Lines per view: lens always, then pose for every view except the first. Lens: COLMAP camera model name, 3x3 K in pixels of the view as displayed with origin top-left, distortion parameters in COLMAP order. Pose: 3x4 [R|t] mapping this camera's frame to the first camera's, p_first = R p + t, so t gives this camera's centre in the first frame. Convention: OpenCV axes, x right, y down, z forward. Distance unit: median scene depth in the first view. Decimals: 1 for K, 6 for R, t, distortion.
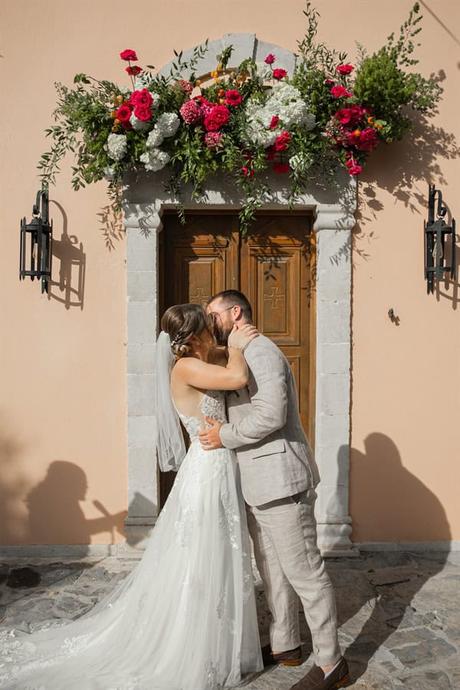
lens RADIAL K [[671.5, 0, 230.0], [0, 671.5, 345.0], [0, 0, 1]] dist [-0.052597, 0.140639]
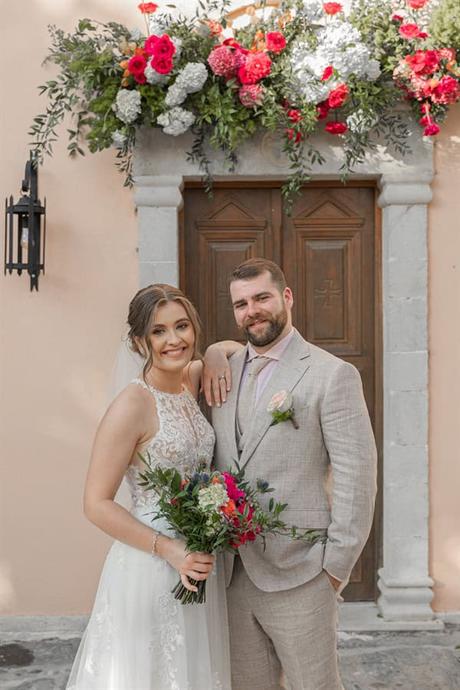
lens RADIAL K [[1006.7, 0, 230.0], [0, 1006.7, 345.0], [0, 0, 1]] dist [0.010426, 0.003287]
pose [[0.999623, -0.009252, -0.025866, -0.020374], [0.008895, 0.999864, -0.013917, 0.004108], [0.025991, 0.013681, 0.999569, -0.183122]]
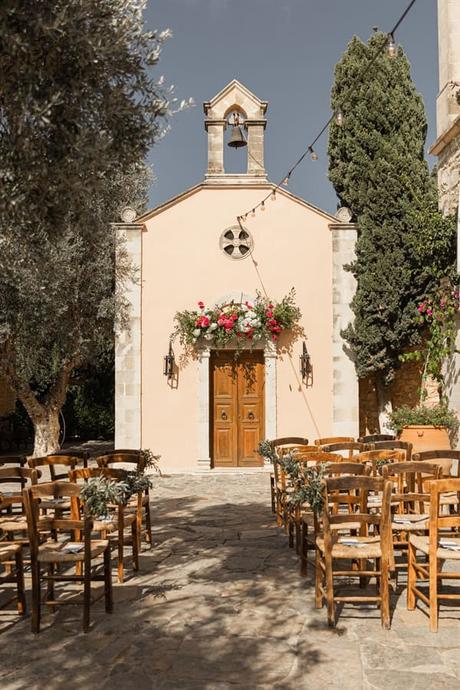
lens RADIAL K [[671.5, 0, 230.0], [0, 671.5, 345.0], [0, 0, 1]] dist [-0.052597, 0.140639]
pose [[0.999848, -0.006459, -0.016188, 0.033300], [0.005117, 0.996651, -0.081613, 0.011527], [0.016661, 0.081517, 0.996533, -2.061447]]
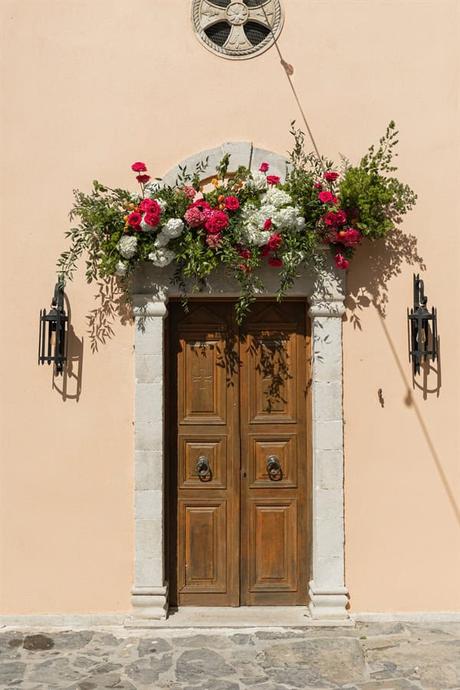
lens RADIAL K [[840.5, 0, 230.0], [0, 840.5, 345.0], [0, 0, 1]] dist [-0.003510, -0.015757]
pose [[0.999790, -0.005386, -0.019769, 0.029063], [0.003673, 0.996315, -0.085686, -0.010524], [0.020157, 0.085595, 0.996126, -0.387029]]
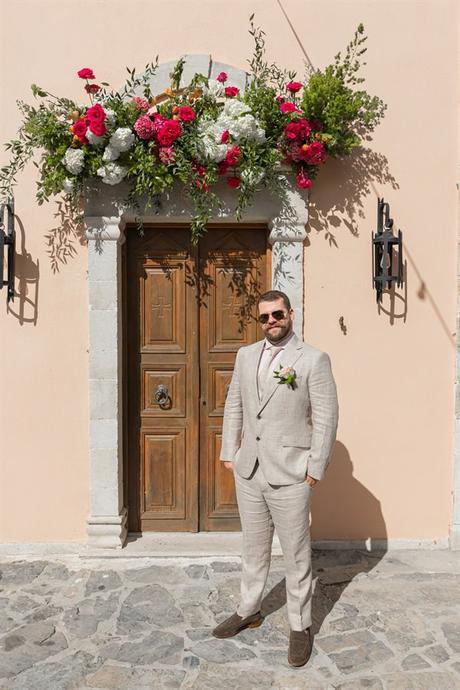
lens RADIAL K [[586.0, 0, 230.0], [0, 586.0, 345.0], [0, 0, 1]] dist [-0.003984, -0.002146]
pose [[0.999986, 0.000143, -0.005288, 0.077655], [-0.000220, 0.999893, -0.014622, 0.003587], [0.005285, 0.014623, 0.999879, 0.092366]]
